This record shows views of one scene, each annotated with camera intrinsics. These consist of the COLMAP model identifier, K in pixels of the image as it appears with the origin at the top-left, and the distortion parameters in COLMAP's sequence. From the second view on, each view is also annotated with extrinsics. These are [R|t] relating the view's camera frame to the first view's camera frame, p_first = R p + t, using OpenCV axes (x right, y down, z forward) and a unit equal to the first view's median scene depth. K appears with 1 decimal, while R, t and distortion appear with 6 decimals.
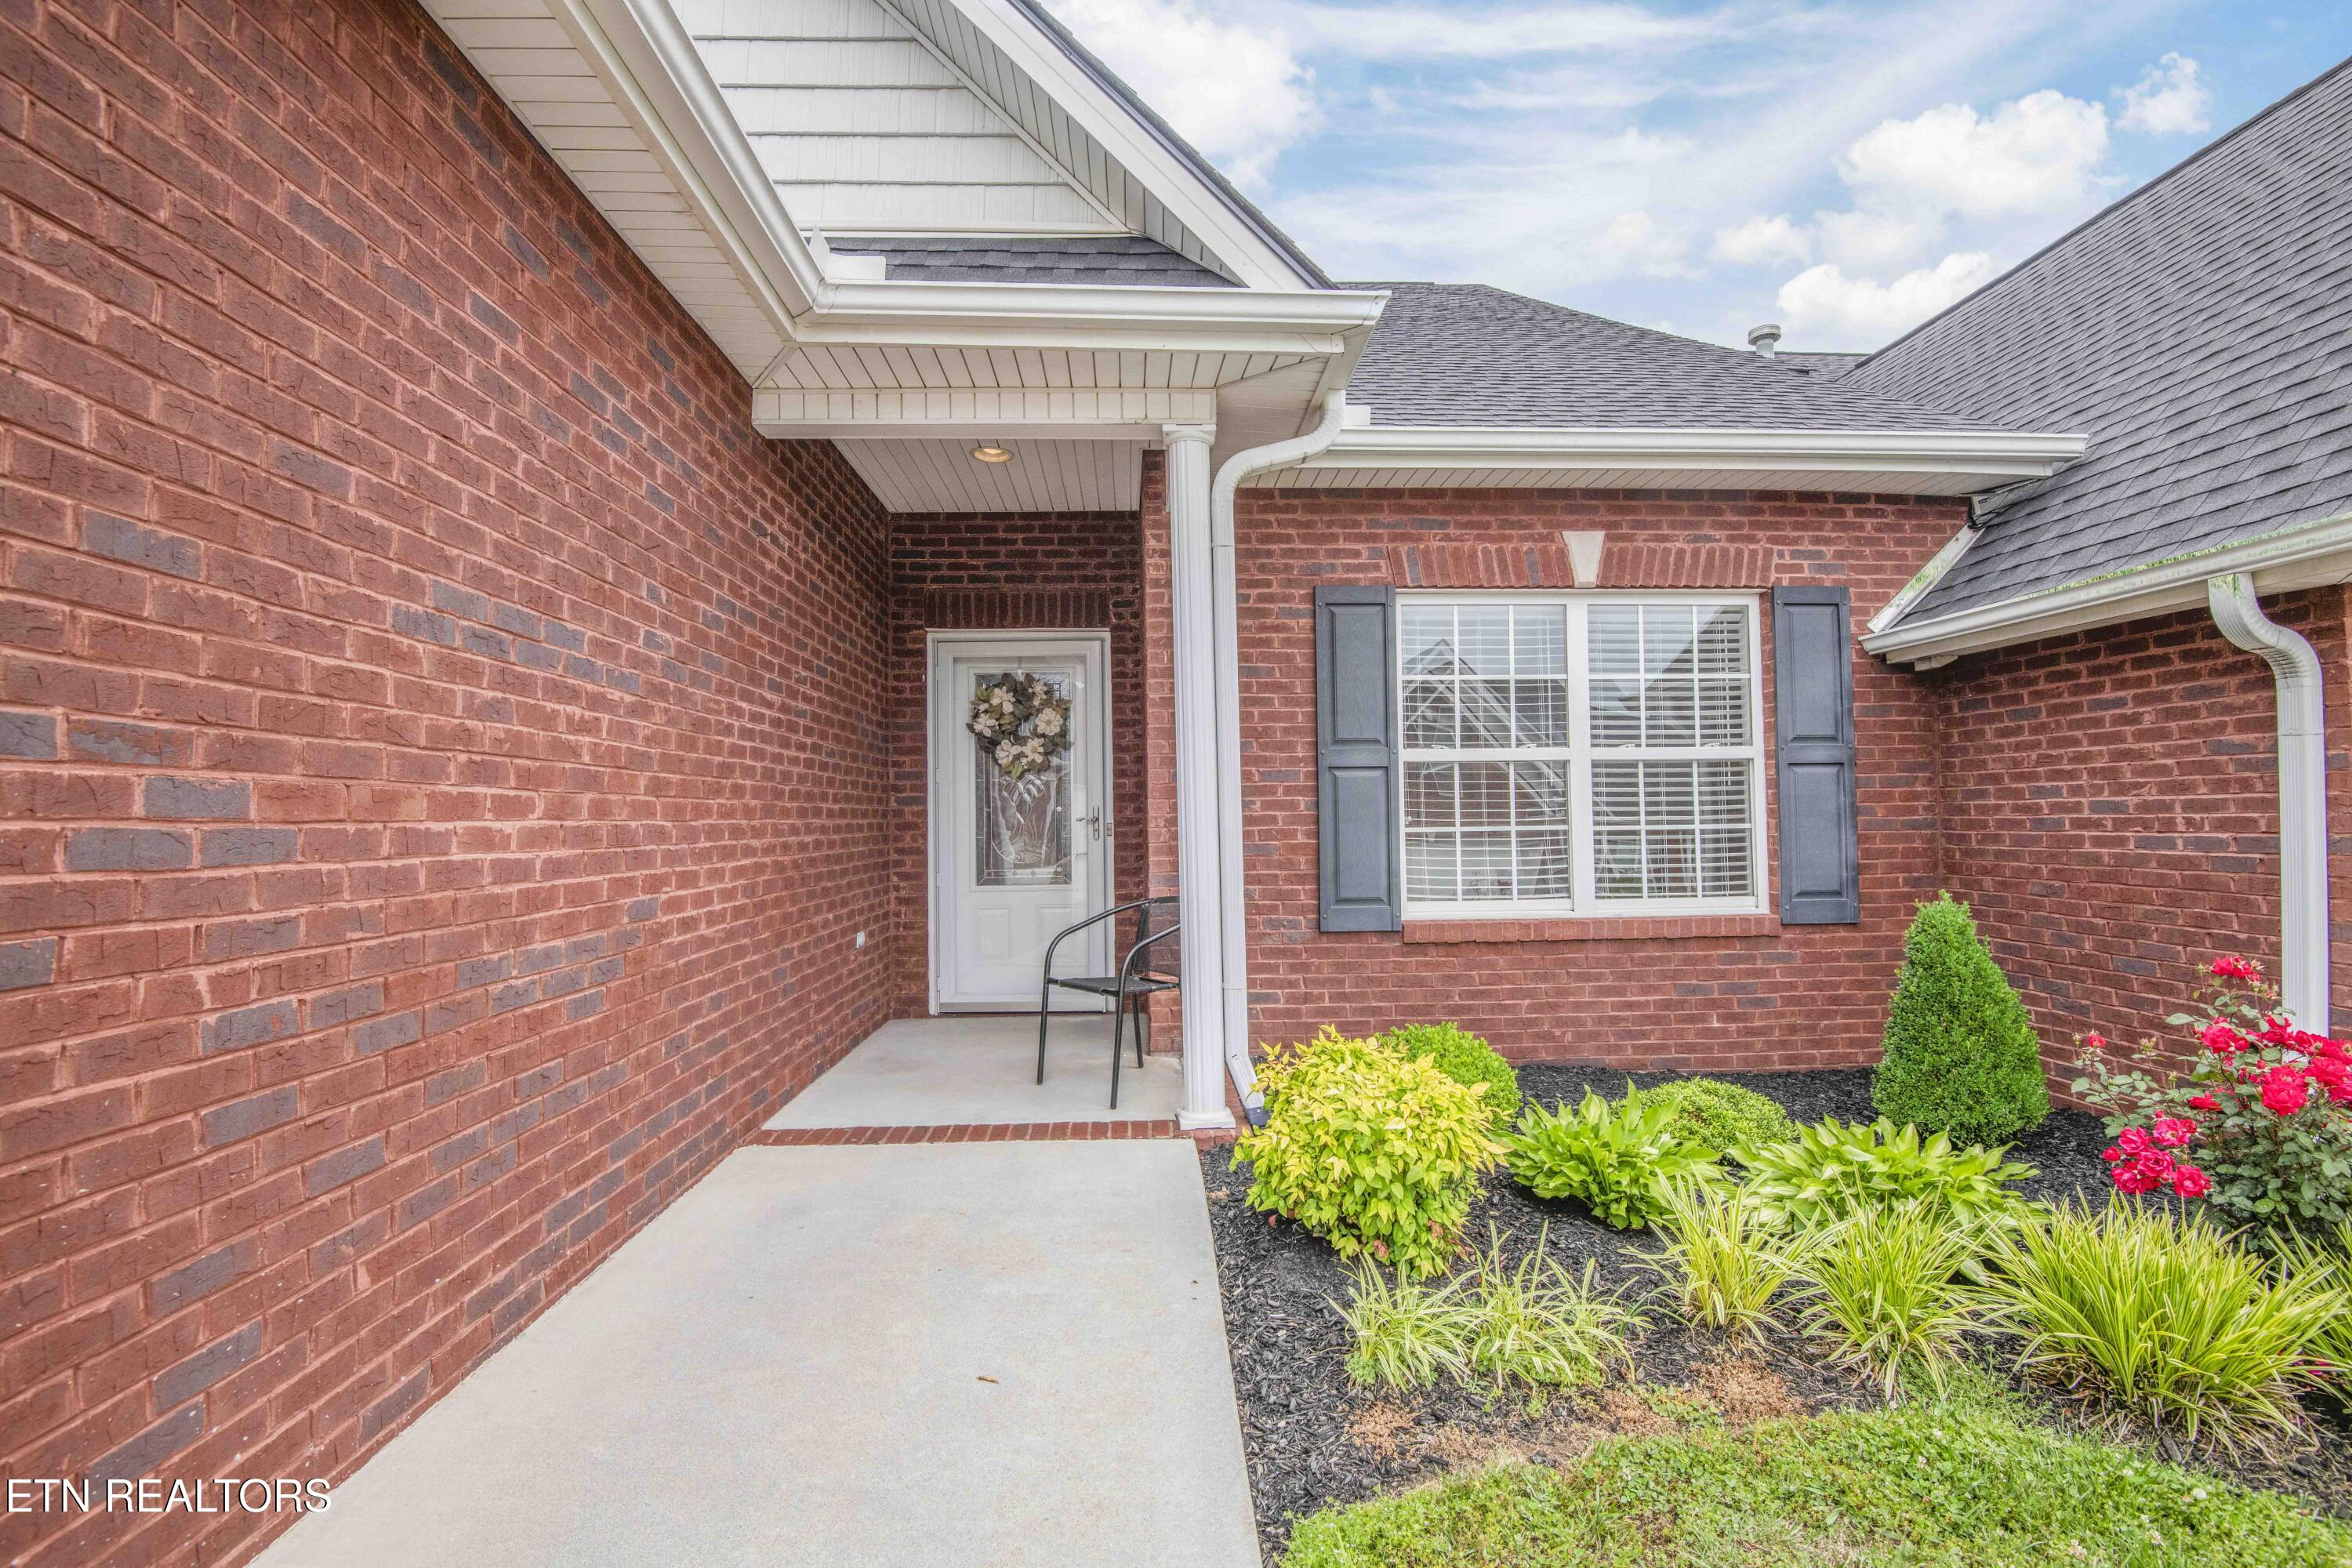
lens RADIAL K [[1085.9, 0, 1179.8], [0, 1085.9, 779.0], [0, 0, 1]] dist [-0.019024, -0.014726]
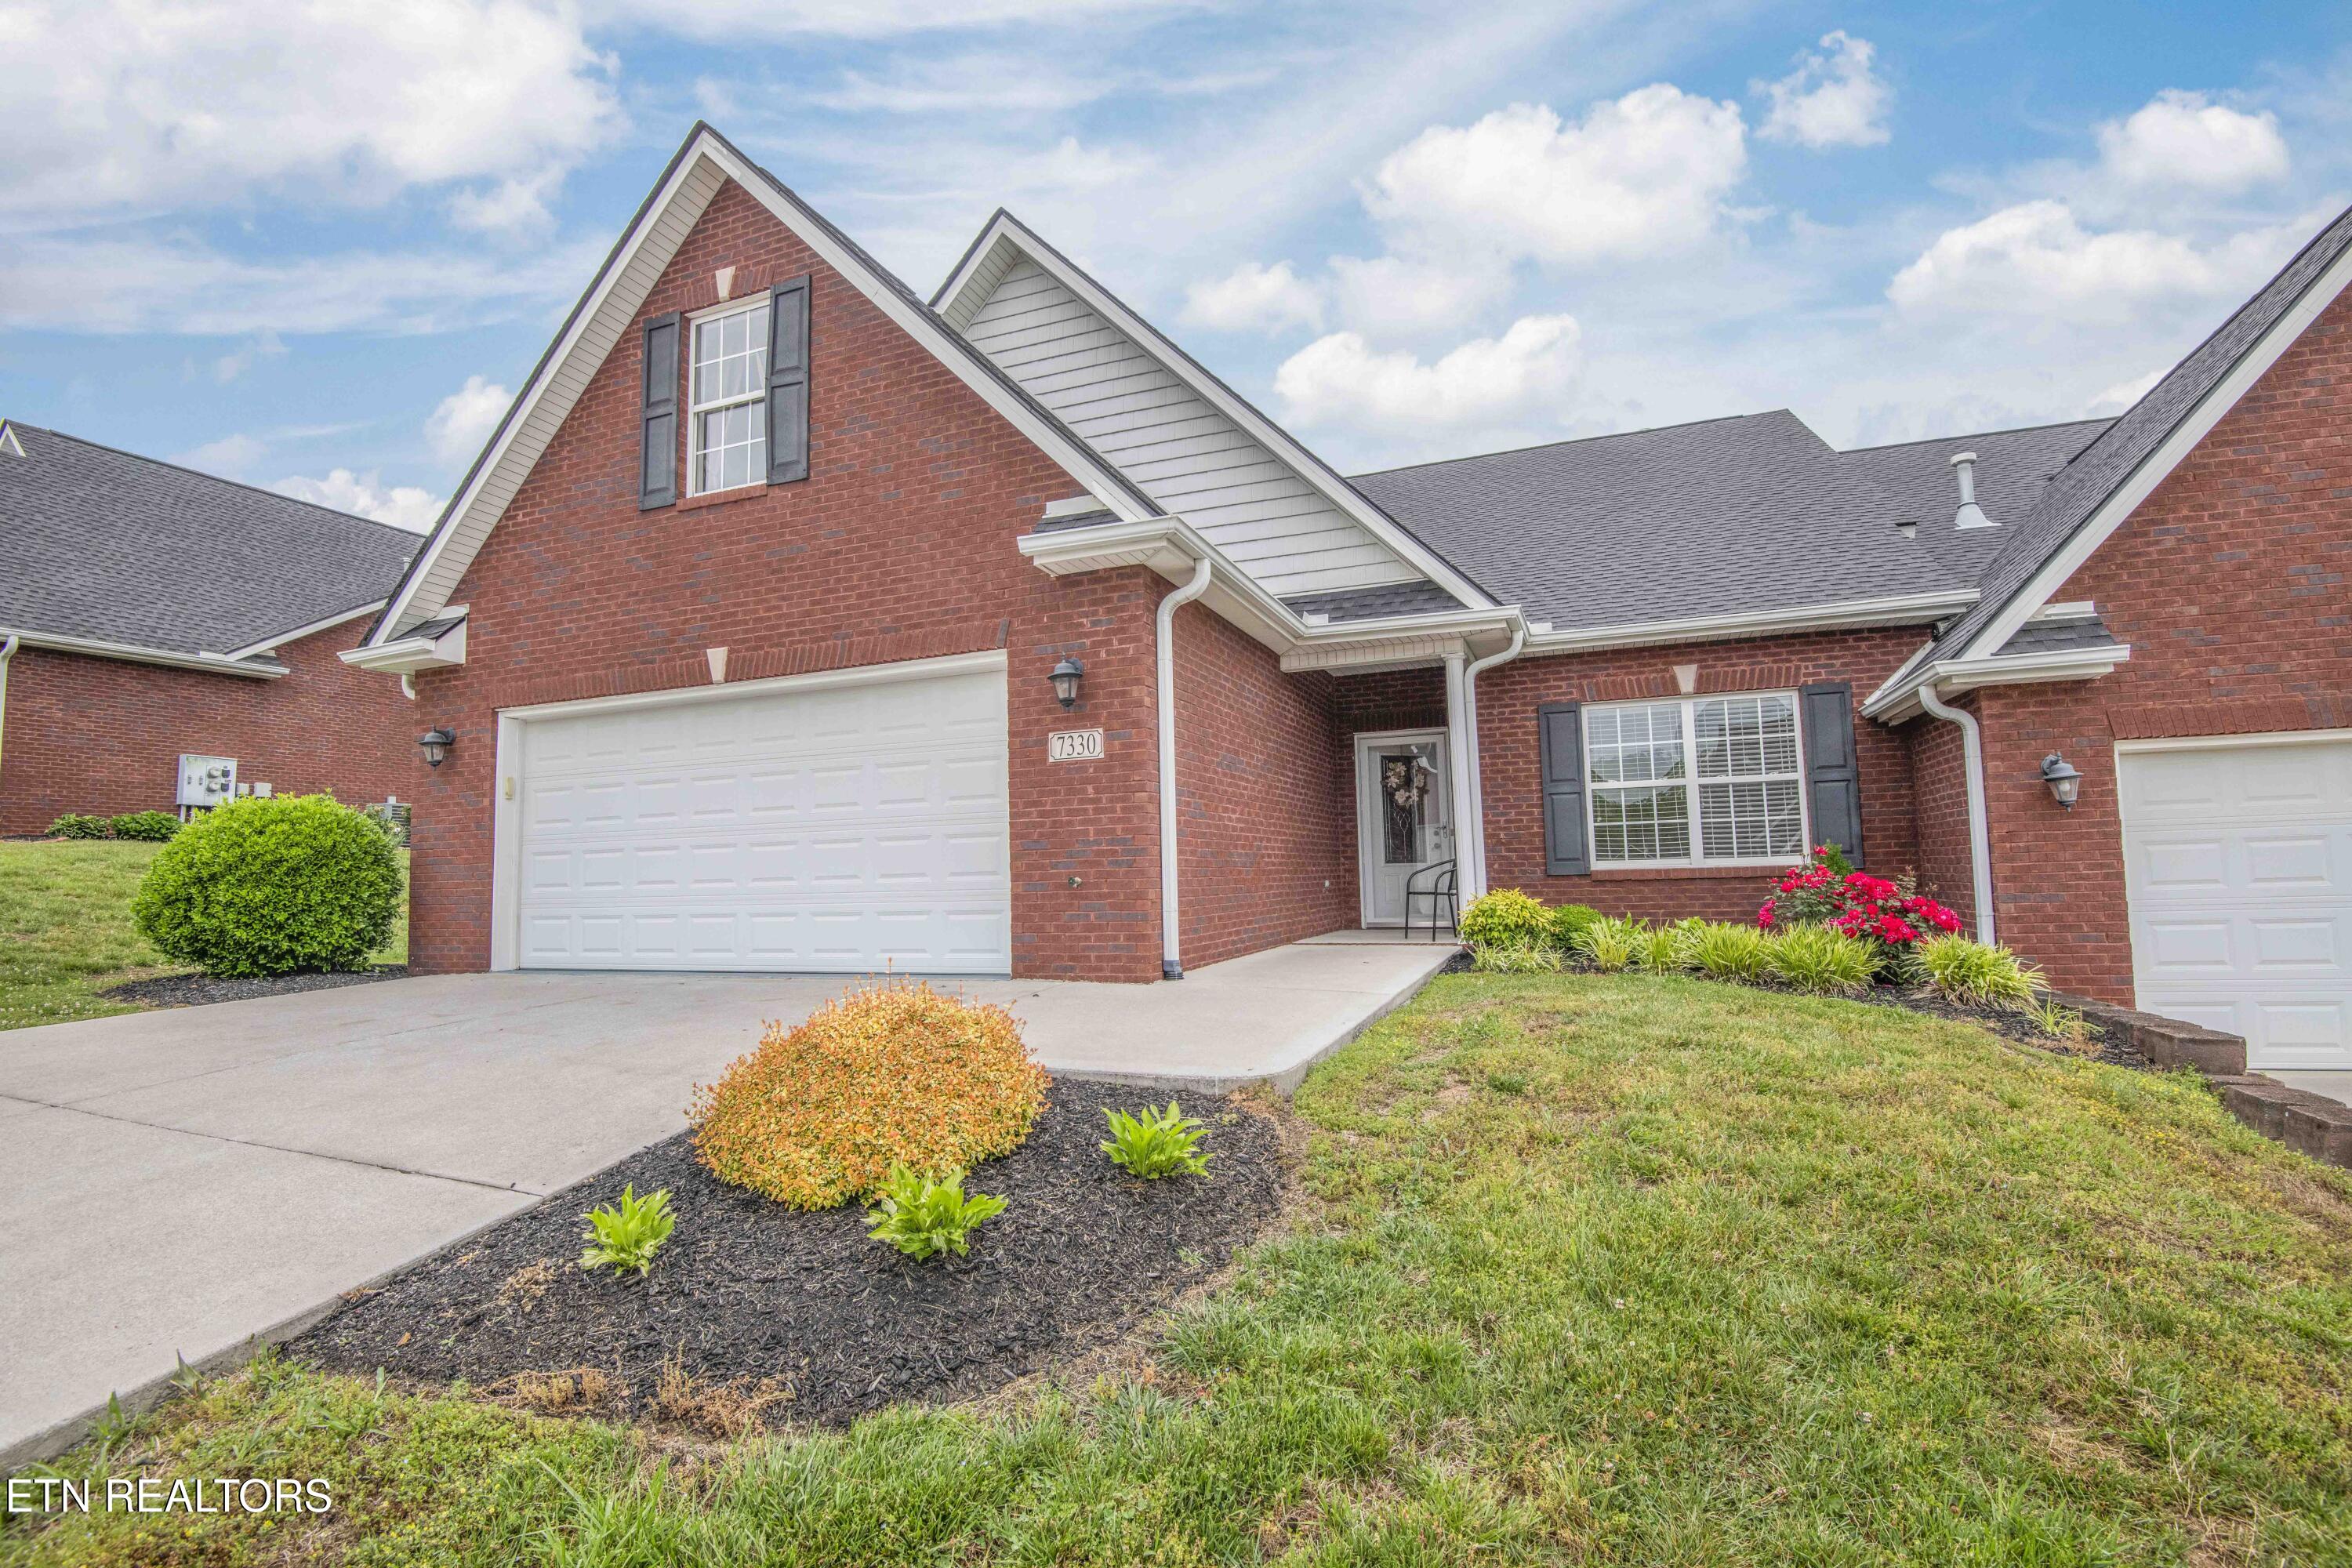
lens RADIAL K [[1085.9, 0, 1172.1], [0, 1085.9, 788.9], [0, 0, 1]] dist [-0.019024, -0.014726]
pose [[0.913105, -0.043644, -0.405382, 0.308934], [0.027232, 0.998562, -0.046167, 0.053002], [0.406815, 0.031115, 0.912981, -1.107486]]
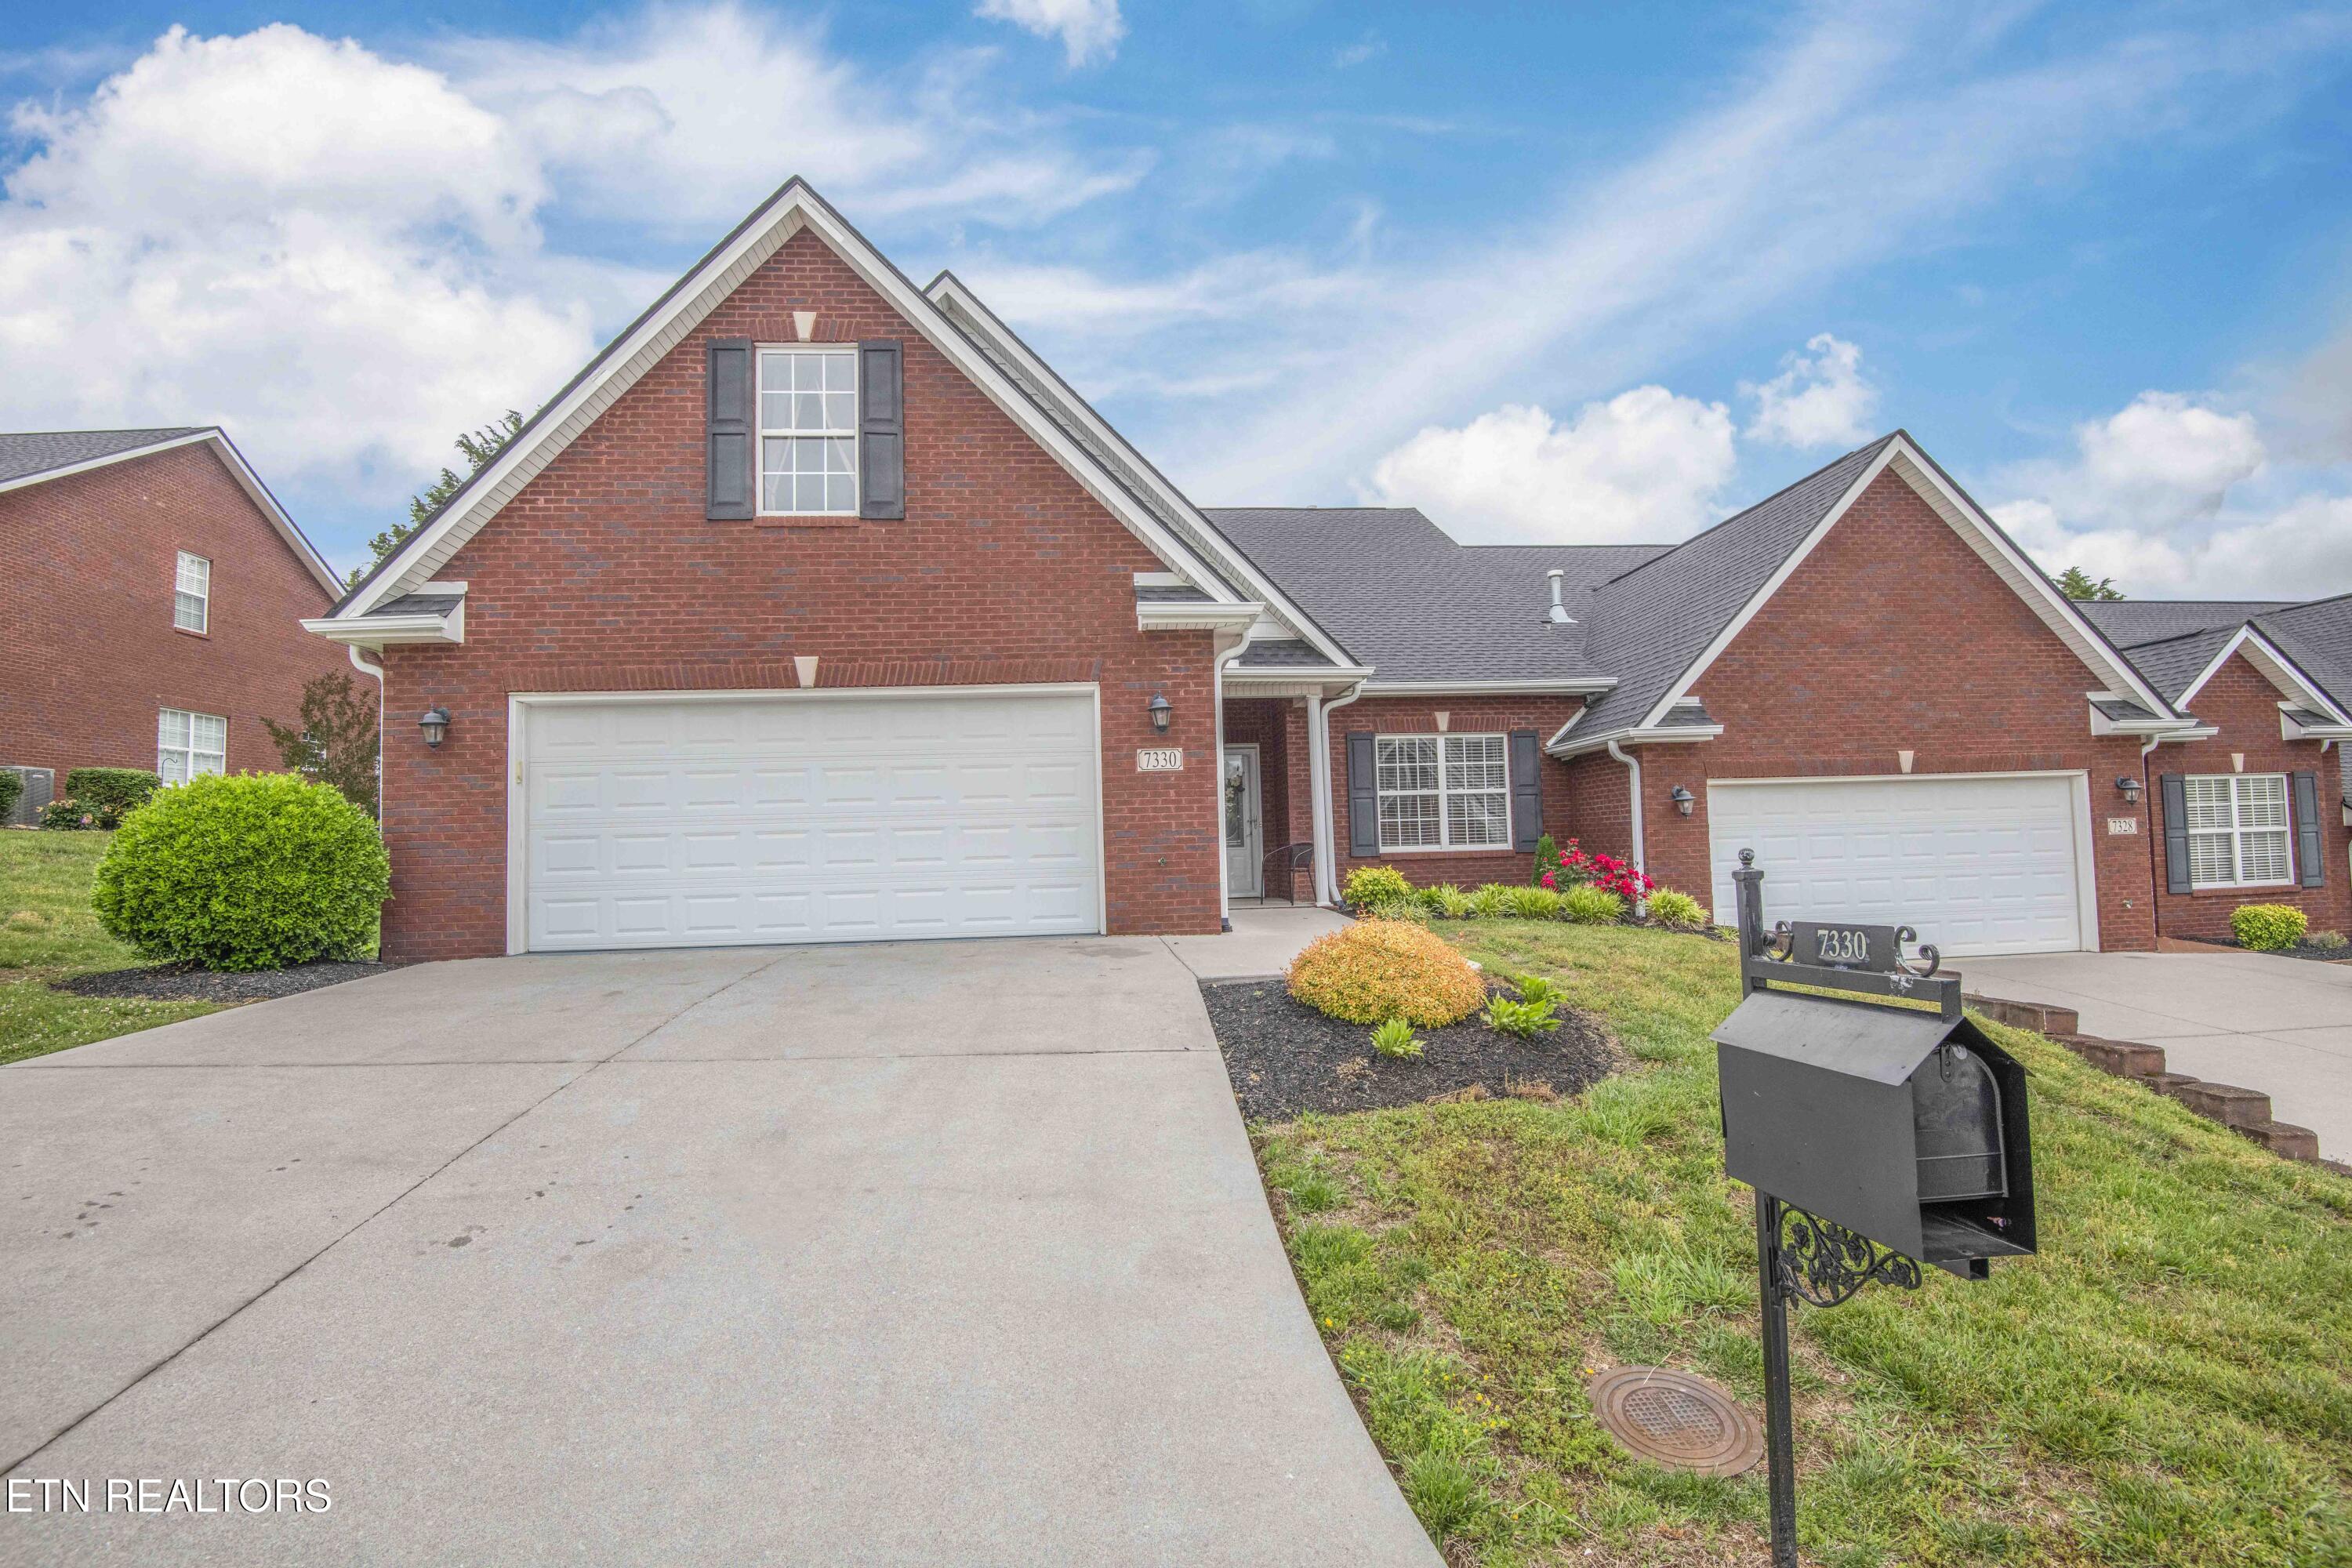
lens RADIAL K [[1085.9, 0, 1171.0], [0, 1085.9, 791.0], [0, 0, 1]] dist [-0.019024, -0.014726]
pose [[0.999508, -0.013122, 0.028475, -0.402381], [0.013707, 0.999697, -0.020451, 0.021264], [-0.028198, 0.020831, 0.999385, -1.749606]]
